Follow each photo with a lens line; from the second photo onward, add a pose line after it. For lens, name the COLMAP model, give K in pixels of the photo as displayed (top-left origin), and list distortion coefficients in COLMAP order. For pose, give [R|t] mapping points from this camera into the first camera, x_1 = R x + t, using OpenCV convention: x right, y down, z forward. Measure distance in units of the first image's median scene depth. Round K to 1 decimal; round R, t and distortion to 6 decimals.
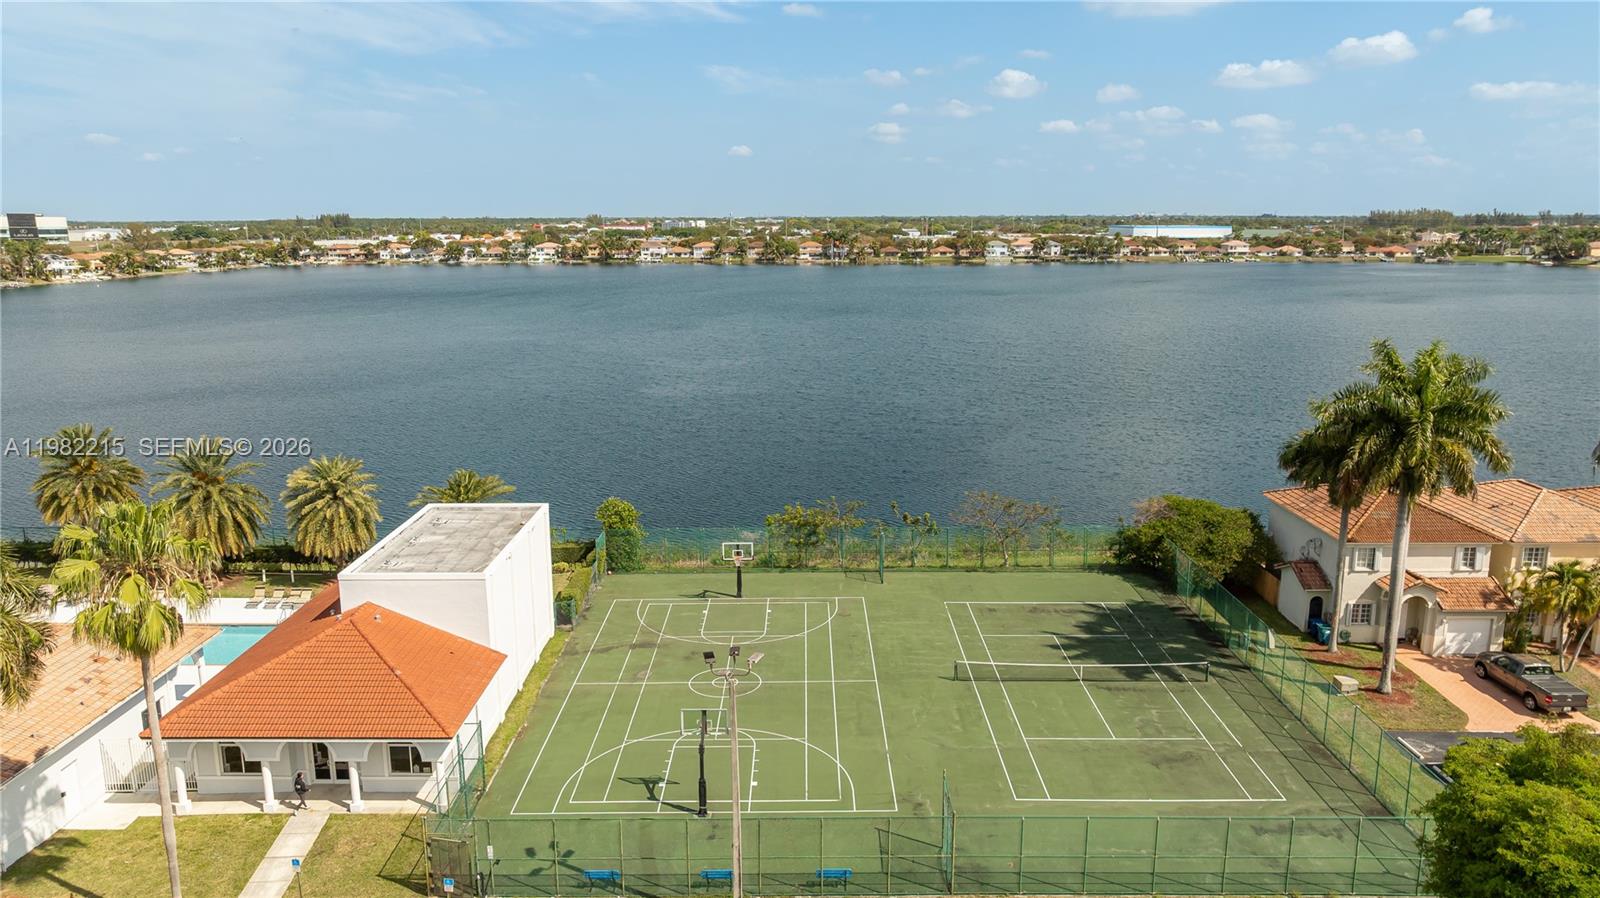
lens RADIAL K [[1126.9, 0, 800.0], [0, 1126.9, 449.0], [0, 0, 1]] dist [-0.020979, 0.007824]
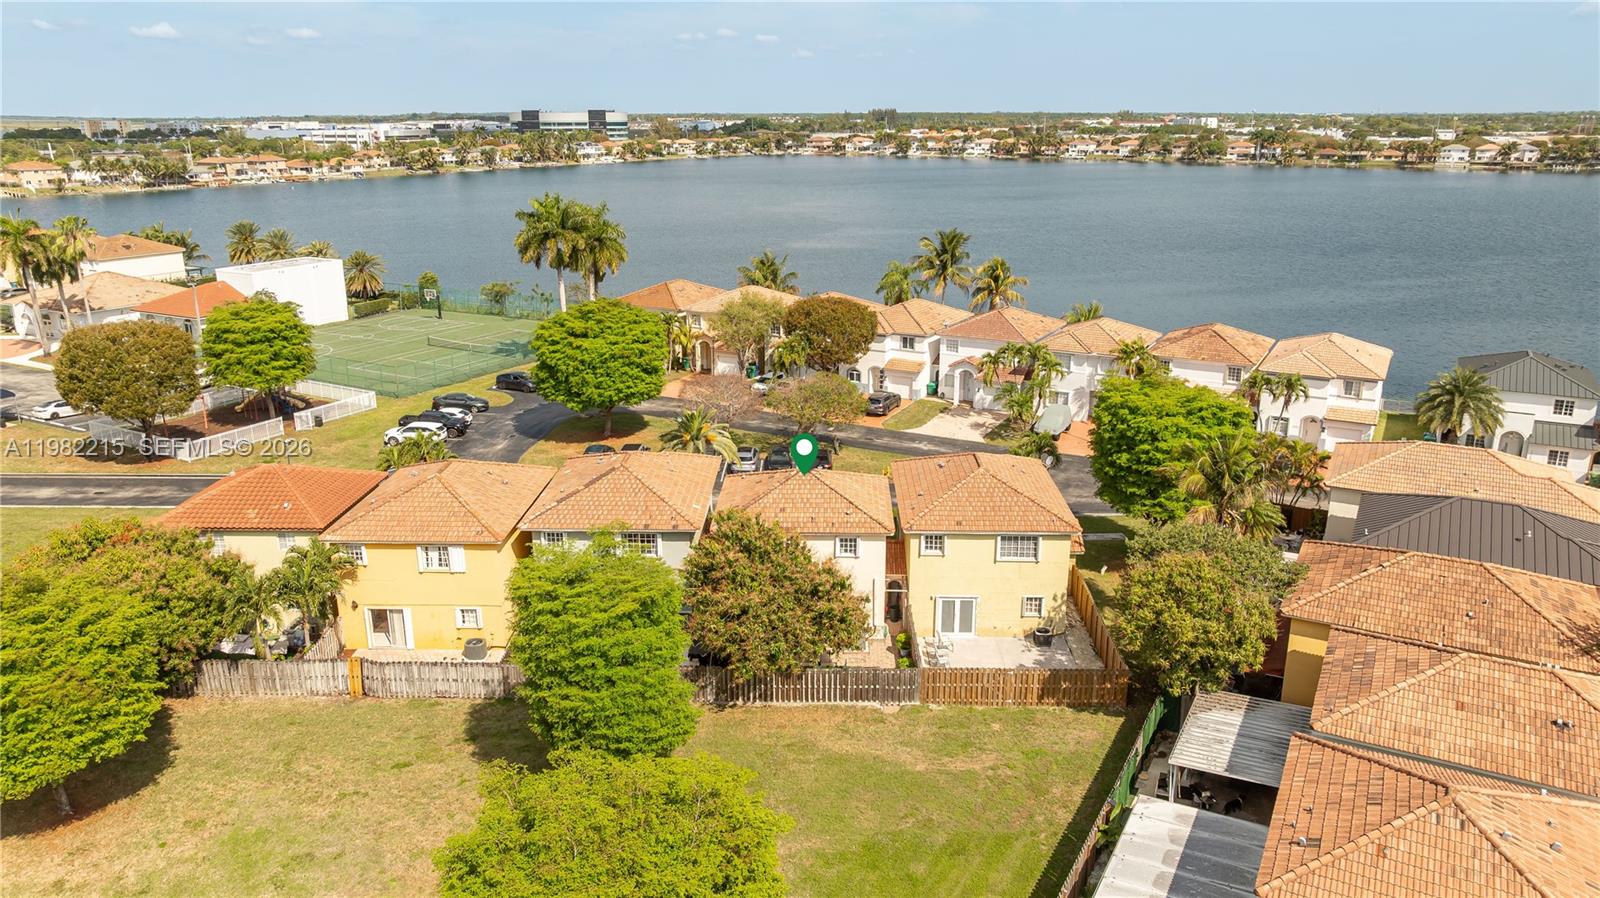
lens RADIAL K [[1126.9, 0, 800.0], [0, 1126.9, 449.0], [0, 0, 1]] dist [-0.020979, 0.007824]
pose [[0.875956, 0.139936, -0.461648, 0.167812], [-0.098357, 0.988707, 0.113072, 0.007534], [0.472258, -0.053640, 0.879827, -0.054128]]
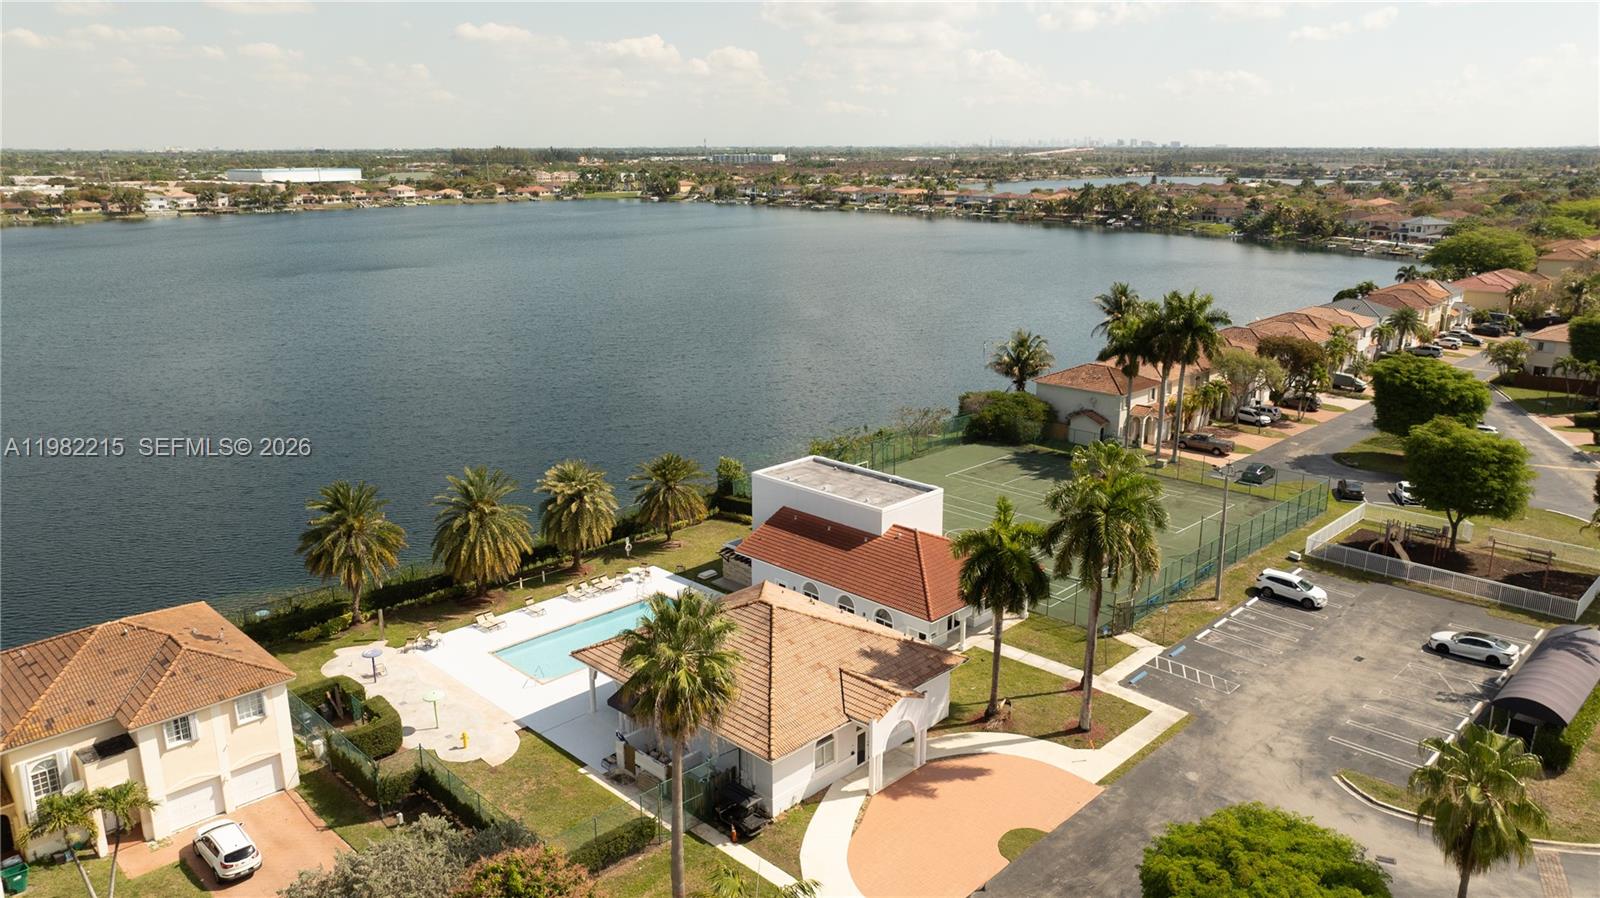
lens RADIAL K [[1126.9, 0, 800.0], [0, 1126.9, 449.0], [0, 0, 1]] dist [-0.020979, 0.007824]
pose [[0.699586, -0.183375, 0.690618, -0.121997], [0.143789, 0.982867, 0.115318, -0.012512], [-0.699931, 0.018628, 0.713967, 0.001486]]
